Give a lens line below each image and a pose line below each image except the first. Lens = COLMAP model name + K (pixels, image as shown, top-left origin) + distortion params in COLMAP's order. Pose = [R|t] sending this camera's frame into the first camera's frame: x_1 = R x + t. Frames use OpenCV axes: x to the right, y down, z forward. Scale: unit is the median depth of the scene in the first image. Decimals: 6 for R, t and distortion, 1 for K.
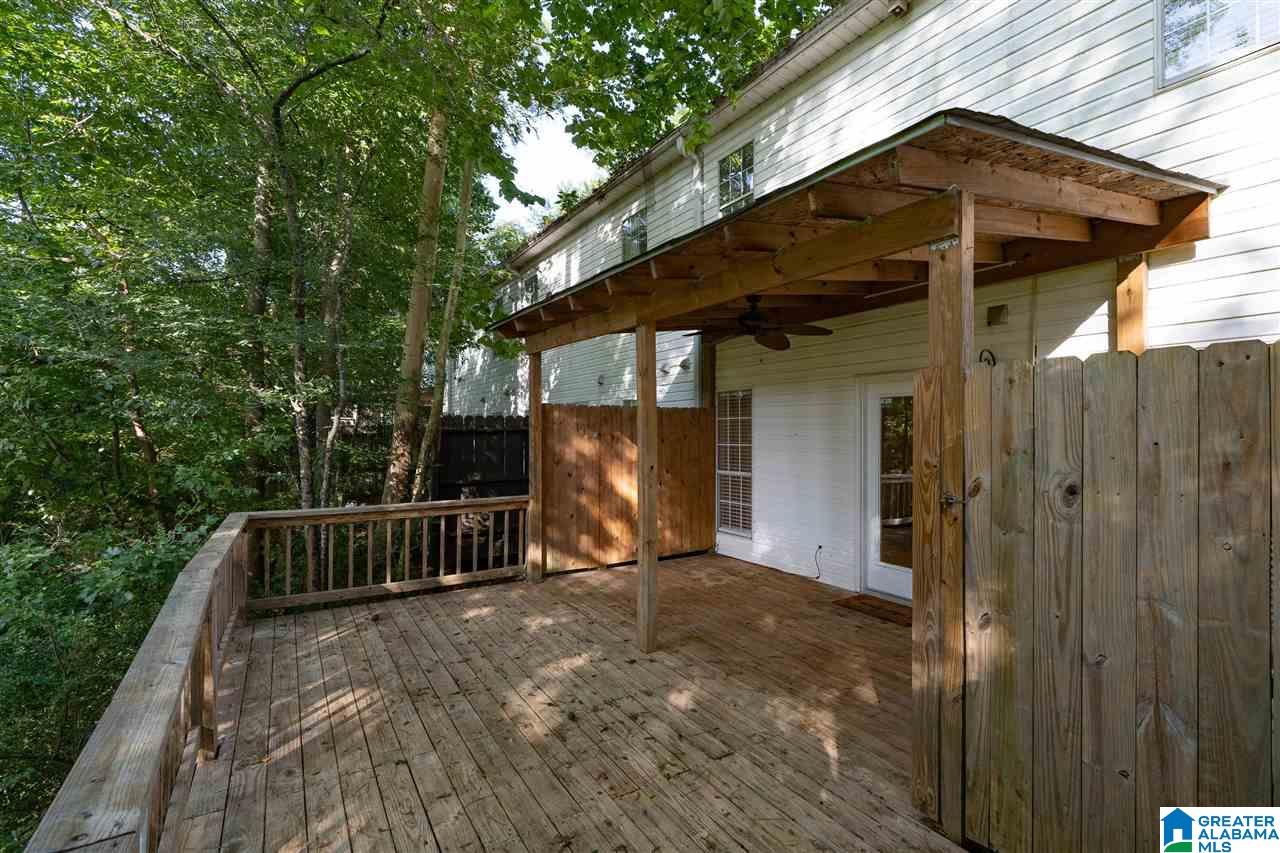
lens RADIAL K [[577.5, 0, 643.0], [0, 577.5, 425.4], [0, 0, 1]] dist [-0.003822, 0.000694]
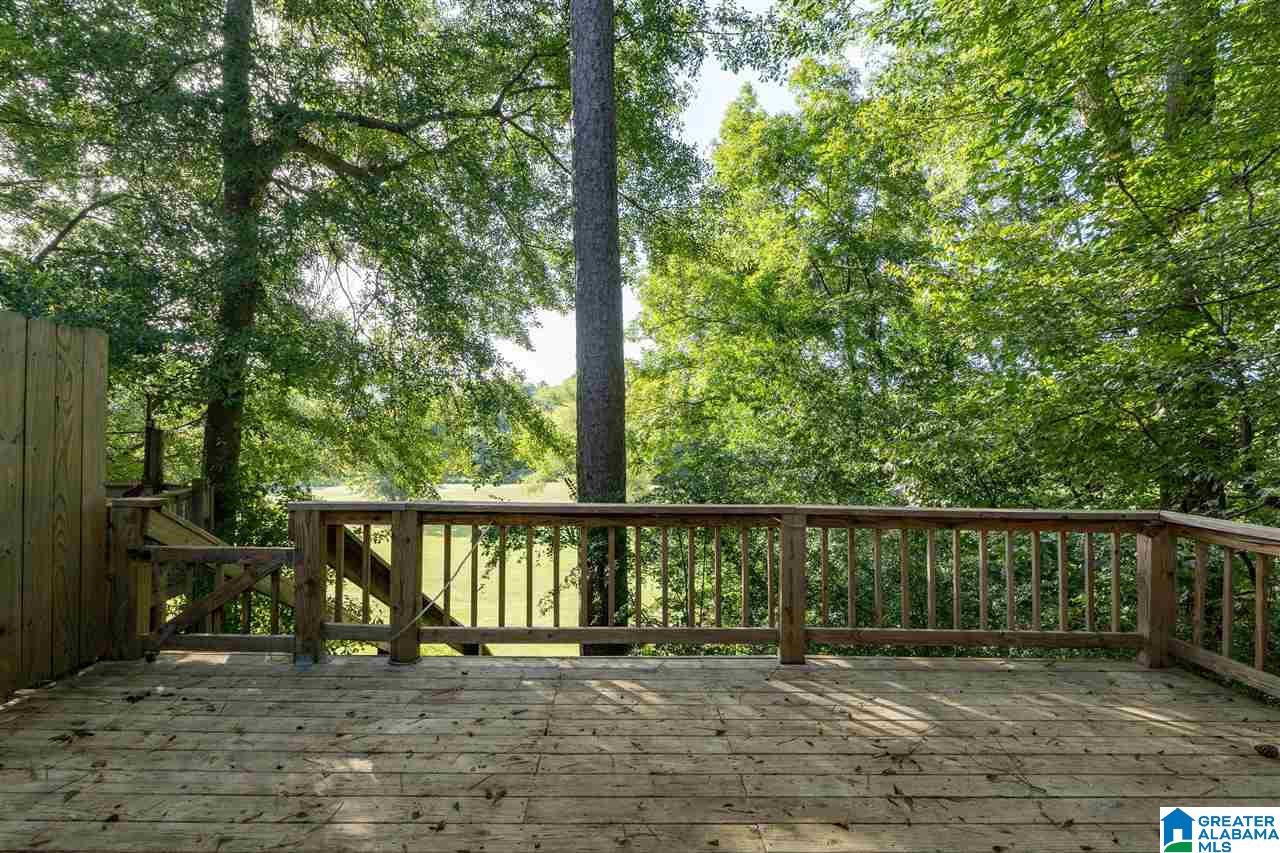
lens RADIAL K [[577.5, 0, 643.0], [0, 577.5, 425.4], [0, 0, 1]] dist [-0.003822, 0.000694]
pose [[-0.510177, -0.021316, -0.859805, 0.379834], [-0.009100, 0.999771, -0.019387, 0.084961], [0.860021, -0.002067, -0.510254, 1.123787]]
